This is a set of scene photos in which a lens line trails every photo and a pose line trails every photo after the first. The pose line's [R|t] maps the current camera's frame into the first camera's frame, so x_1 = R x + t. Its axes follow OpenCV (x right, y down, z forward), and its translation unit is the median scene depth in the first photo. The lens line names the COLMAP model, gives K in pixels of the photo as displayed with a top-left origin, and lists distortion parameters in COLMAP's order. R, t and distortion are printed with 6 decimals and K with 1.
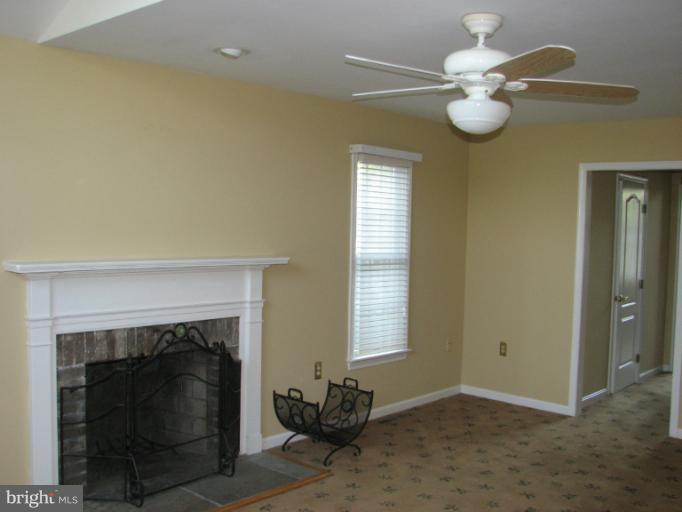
lens RADIAL K [[729.8, 0, 341.0], [0, 729.8, 256.0], [0, 0, 1]] dist [-0.212526, 0.307112]
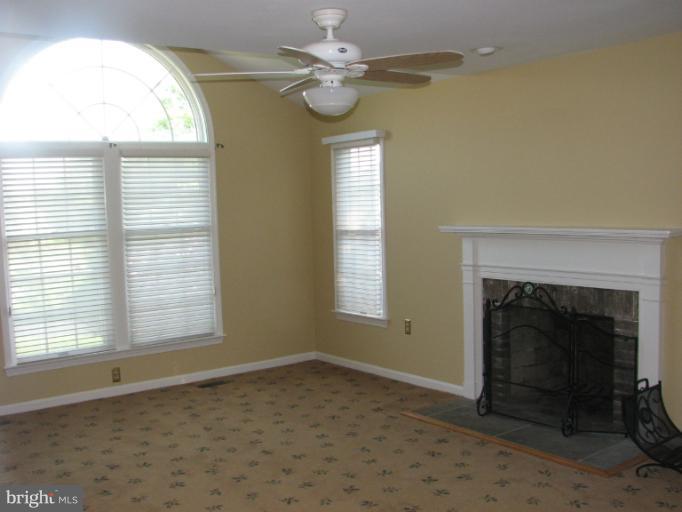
lens RADIAL K [[729.8, 0, 341.0], [0, 729.8, 256.0], [0, 0, 1]] dist [-0.212526, 0.307112]
pose [[-0.188775, 0.062640, -0.980021, 0.989361], [-0.013520, 0.997703, 0.066374, -0.022474], [0.981927, 0.025780, -0.187494, 0.933497]]
